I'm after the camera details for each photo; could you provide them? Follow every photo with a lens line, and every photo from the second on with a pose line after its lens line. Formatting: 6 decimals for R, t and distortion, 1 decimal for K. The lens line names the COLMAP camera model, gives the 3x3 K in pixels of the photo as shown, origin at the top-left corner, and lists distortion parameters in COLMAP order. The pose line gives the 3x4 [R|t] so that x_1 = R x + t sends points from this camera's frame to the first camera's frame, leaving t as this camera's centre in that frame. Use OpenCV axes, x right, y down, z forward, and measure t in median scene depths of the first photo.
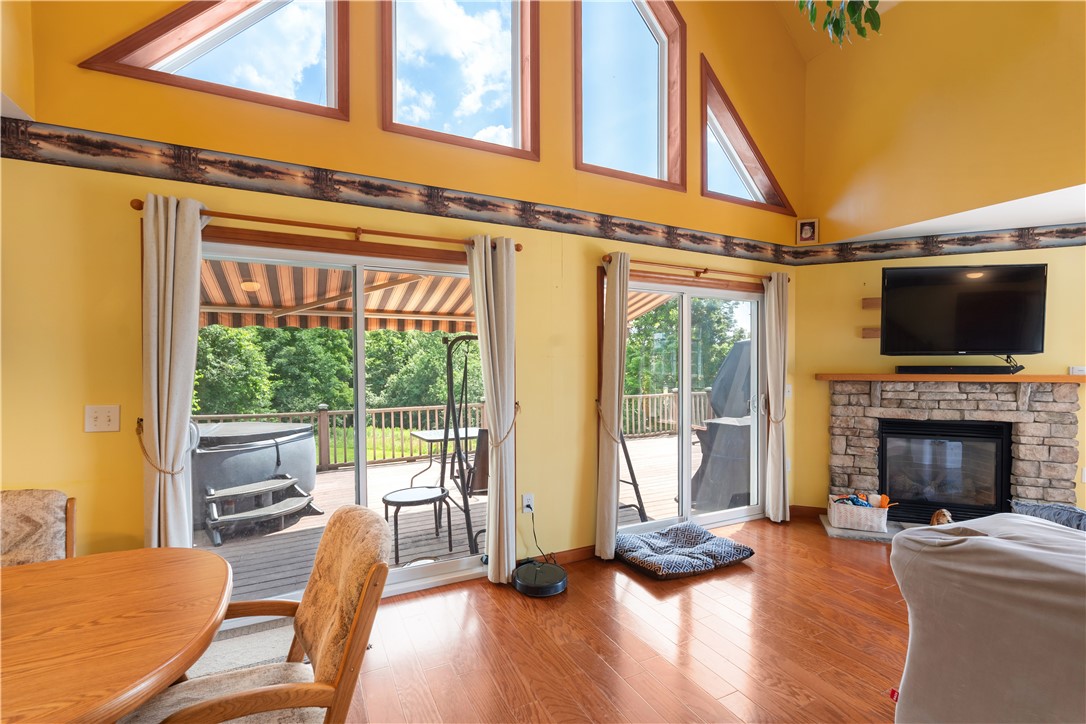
lens RADIAL K [[478.2, 0, 556.2], [0, 478.2, 370.8], [0, 0, 1]] dist [-0.003330, 0.000796]
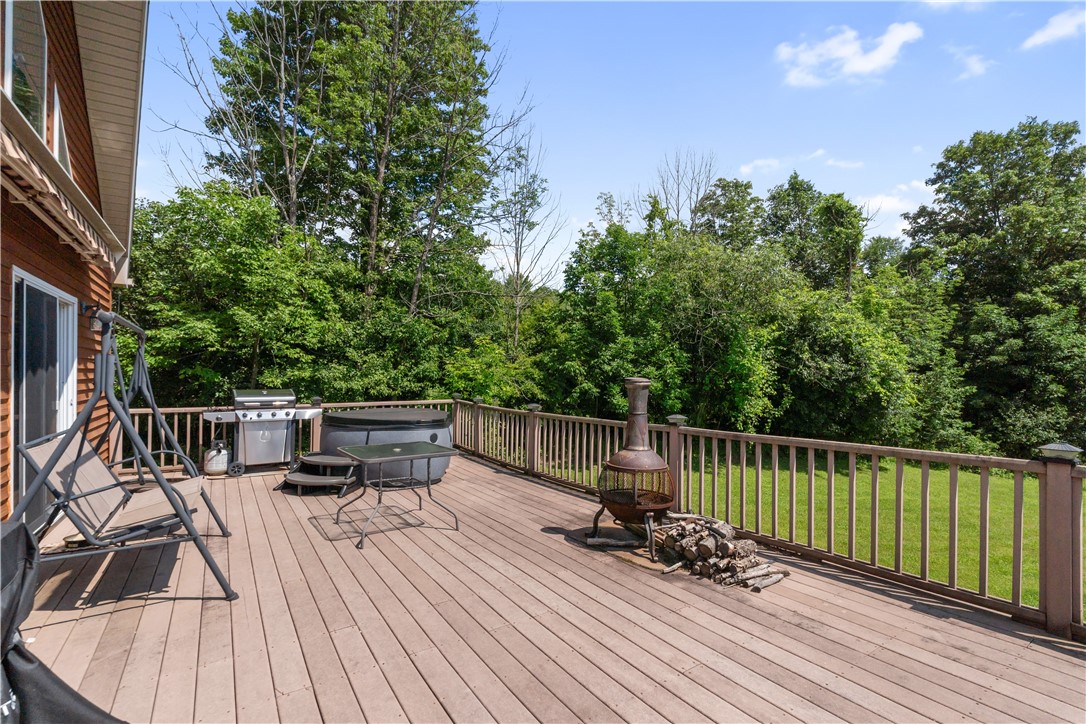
lens RADIAL K [[478.2, 0, 534.8], [0, 478.2, 365.4], [0, 0, 1]] dist [-0.003330, 0.000796]
pose [[0.101710, -0.009401, -0.994770, 0.772100], [-0.006516, 0.999928, -0.010116, 0.008970], [0.994793, 0.007511, 0.101641, 1.626455]]
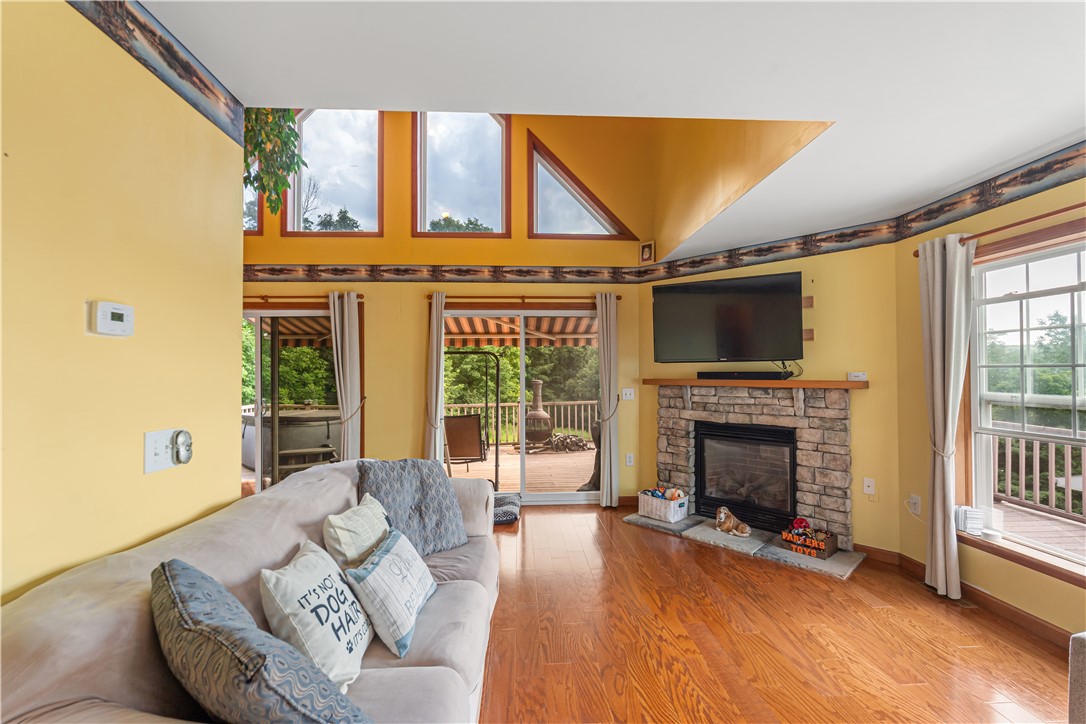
lens RADIAL K [[478.2, 0, 546.3], [0, 478.2, 363.9], [0, 0, 1]] dist [-0.003330, 0.000796]
pose [[0.915445, -0.007645, -0.402371, 0.830321], [-0.003080, 0.999657, -0.026000, 0.000807], [0.402432, 0.025041, 0.915108, -0.133718]]
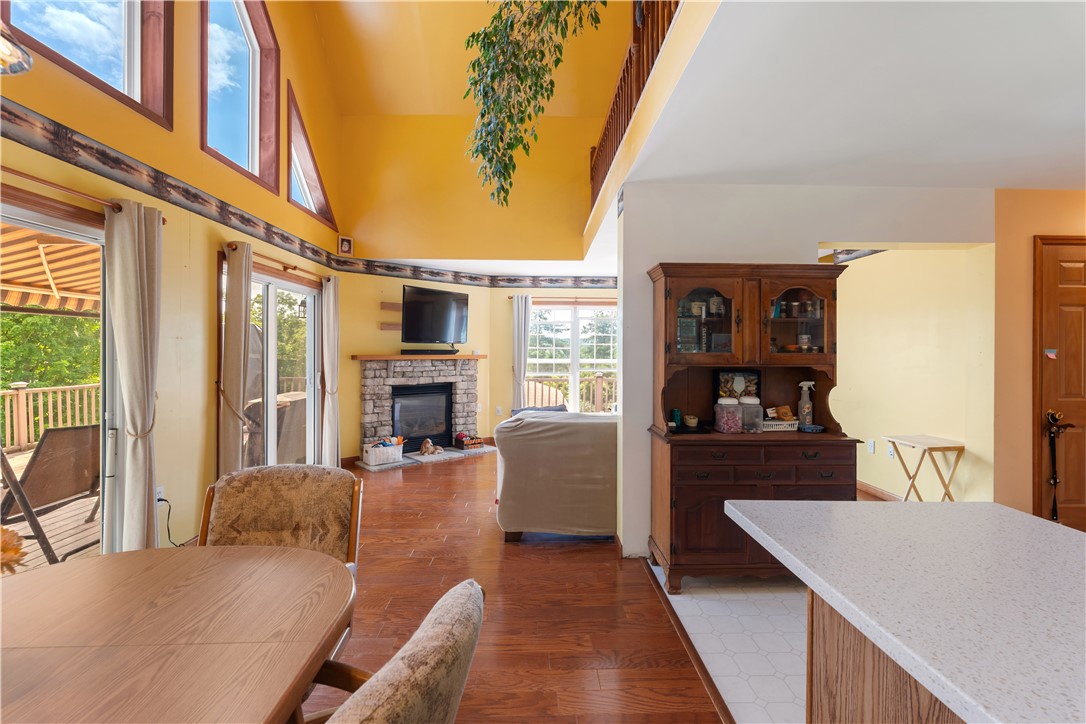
lens RADIAL K [[478.2, 0, 544.8], [0, 478.2, 354.1], [0, 0, 1]] dist [-0.003330, 0.000796]
pose [[0.432339, -0.003760, 0.901703, -0.451678], [0.003638, 0.999990, 0.002425, 0.001643], [-0.901704, 0.002232, 0.432349, -0.057168]]
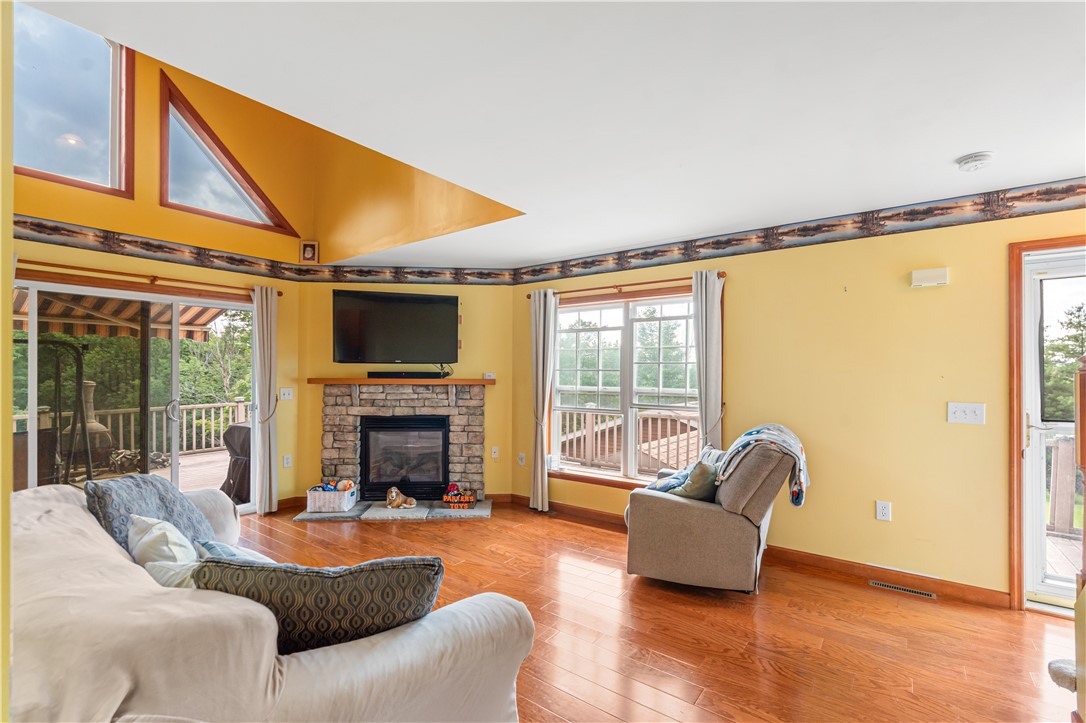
lens RADIAL K [[478.2, 0, 545.4], [0, 478.2, 373.4], [0, 0, 1]] dist [-0.003330, 0.000796]
pose [[0.898678, 0.007111, 0.438551, 0.583282], [-0.002587, 0.999937, -0.010912, 0.005735], [-0.438601, 0.008672, 0.898640, -0.281578]]
